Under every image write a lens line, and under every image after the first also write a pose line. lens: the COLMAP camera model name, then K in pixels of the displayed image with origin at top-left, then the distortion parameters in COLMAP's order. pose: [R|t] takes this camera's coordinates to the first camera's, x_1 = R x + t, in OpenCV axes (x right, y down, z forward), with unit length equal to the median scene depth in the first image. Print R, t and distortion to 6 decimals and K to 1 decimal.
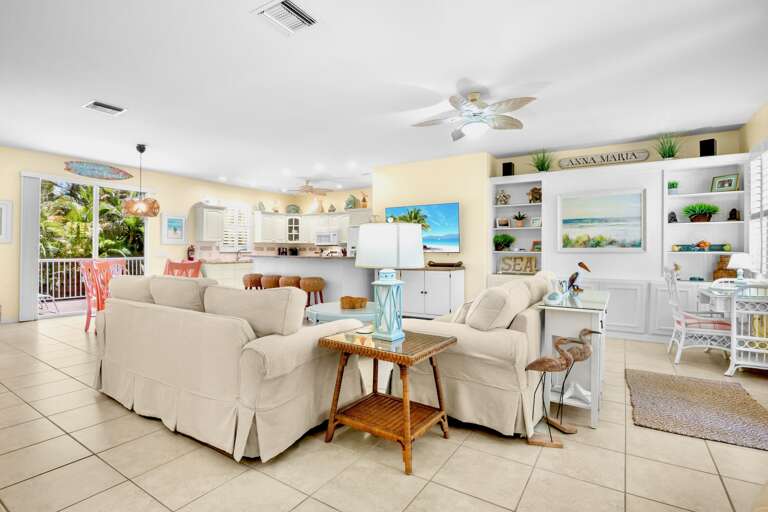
lens RADIAL K [[380.6, 0, 384.4], [0, 380.6, 252.1], [0, 0, 1]] dist [-0.014543, -0.001184]
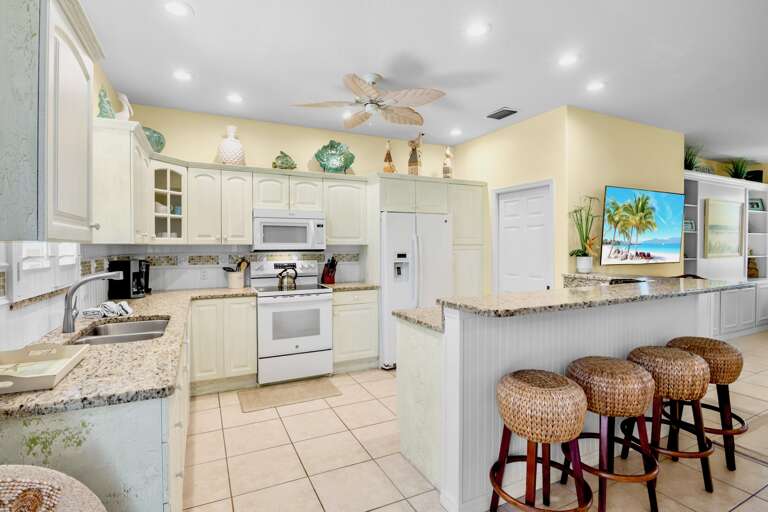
lens RADIAL K [[380.6, 0, 386.2], [0, 380.6, 253.4], [0, 0, 1]] dist [-0.014543, -0.001184]
pose [[0.510443, -0.025121, 0.859545, -0.710489], [0.005271, 0.999646, 0.026086, -0.038438], [-0.859896, -0.008785, 0.510394, 1.107100]]
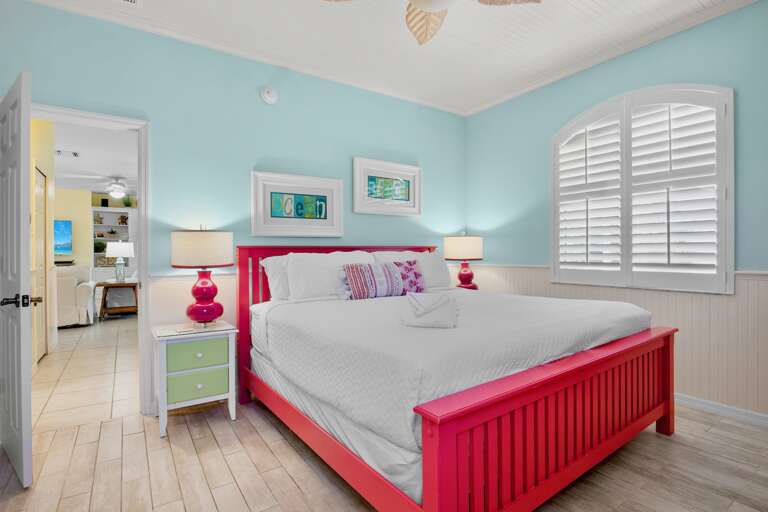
lens RADIAL K [[380.6, 0, 383.7], [0, 380.6, 254.7], [0, 0, 1]] dist [-0.014543, -0.001184]
pose [[0.371507, -0.008620, 0.928390, -0.719205], [0.006469, 0.999957, 0.006696, 0.003374], [-0.928408, 0.003518, 0.371546, -0.701958]]
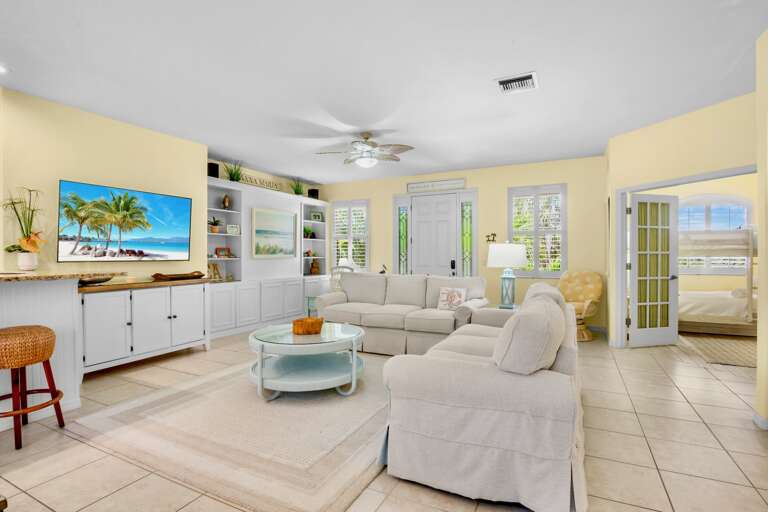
lens RADIAL K [[380.6, 0, 381.8], [0, 380.6, 259.1], [0, 0, 1]] dist [-0.014543, -0.001184]
pose [[-0.097154, -0.014323, 0.995166, -0.639152], [0.003239, 0.999887, 0.014707, -0.011995], [-0.995264, 0.004652, -0.097097, 0.667155]]
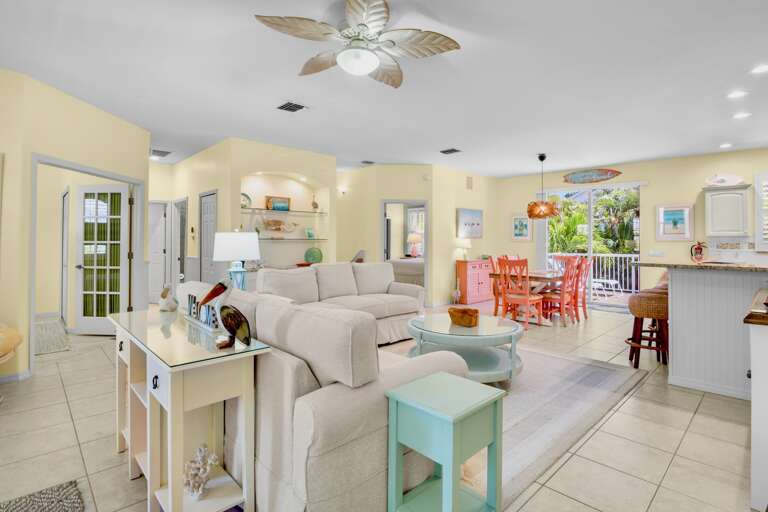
lens RADIAL K [[380.6, 0, 379.4], [0, 380.6, 239.8], [0, 0, 1]] dist [-0.014543, -0.001184]
pose [[-0.238020, -0.010465, -0.971204, 0.520352], [-0.007340, 0.999933, -0.008976, -0.013871], [0.971233, 0.004992, -0.238081, 0.734058]]
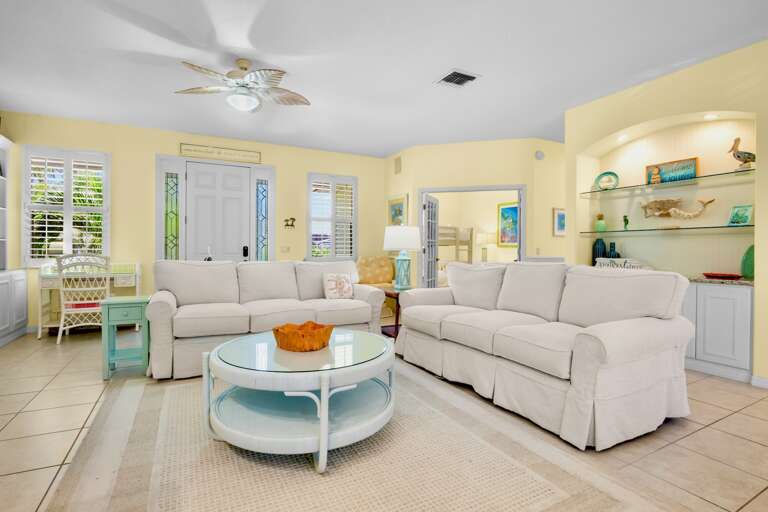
lens RADIAL K [[380.6, 0, 382.1], [0, 380.6, 252.3], [0, 0, 1]] dist [-0.014543, -0.001184]
pose [[-0.868536, -0.012436, 0.495470, -0.306784], [-0.009508, 0.999919, 0.008431, 0.012208], [-0.495535, 0.002611, -0.868584, 1.001440]]
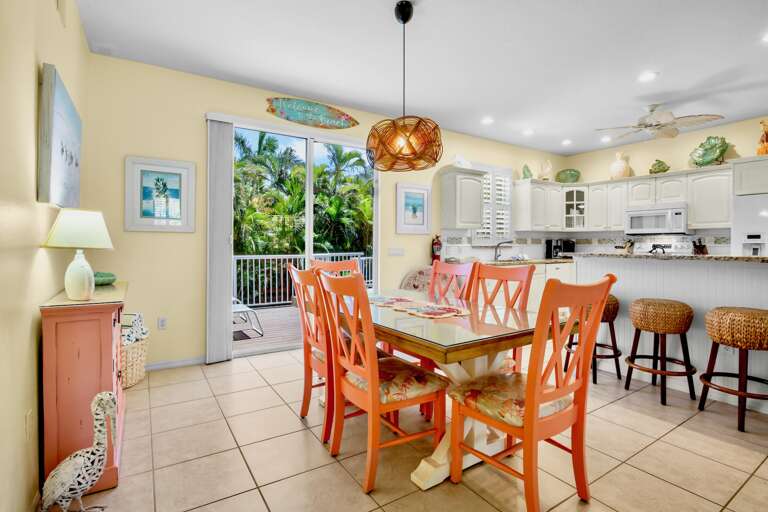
lens RADIAL K [[380.6, 0, 382.6], [0, 380.6, 245.8], [0, 0, 1]] dist [-0.014543, -0.001184]
pose [[0.910430, -0.002598, -0.413656, -0.444801], [0.002813, 0.999996, -0.000091, -0.002119], [0.413655, -0.001081, 0.910433, 0.539333]]
